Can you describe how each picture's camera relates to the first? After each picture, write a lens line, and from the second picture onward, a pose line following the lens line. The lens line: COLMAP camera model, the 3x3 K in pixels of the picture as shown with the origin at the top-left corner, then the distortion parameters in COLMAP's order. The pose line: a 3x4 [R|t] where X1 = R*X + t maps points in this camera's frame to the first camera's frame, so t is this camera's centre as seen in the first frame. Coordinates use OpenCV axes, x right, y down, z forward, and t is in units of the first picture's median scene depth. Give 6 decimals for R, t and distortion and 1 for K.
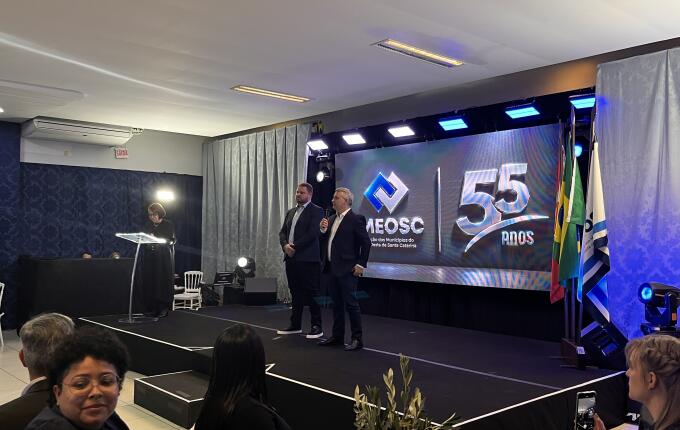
lens RADIAL K [[620.8, 0, 340.0], [0, 620.8, 215.0], [0, 0, 1]] dist [0.003784, -0.100257]
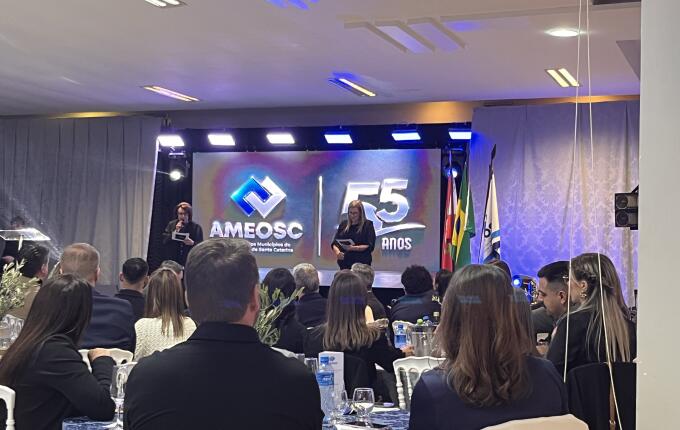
lens RADIAL K [[1061.1, 0, 340.0], [0, 1061.1, 215.0], [0, 0, 1]] dist [0.251601, 0.001883]
pose [[0.900320, 0.036817, 0.433668, -0.579232], [-0.034478, 0.999317, -0.013260, 0.011651], [-0.433861, -0.003014, 0.900975, -0.635878]]
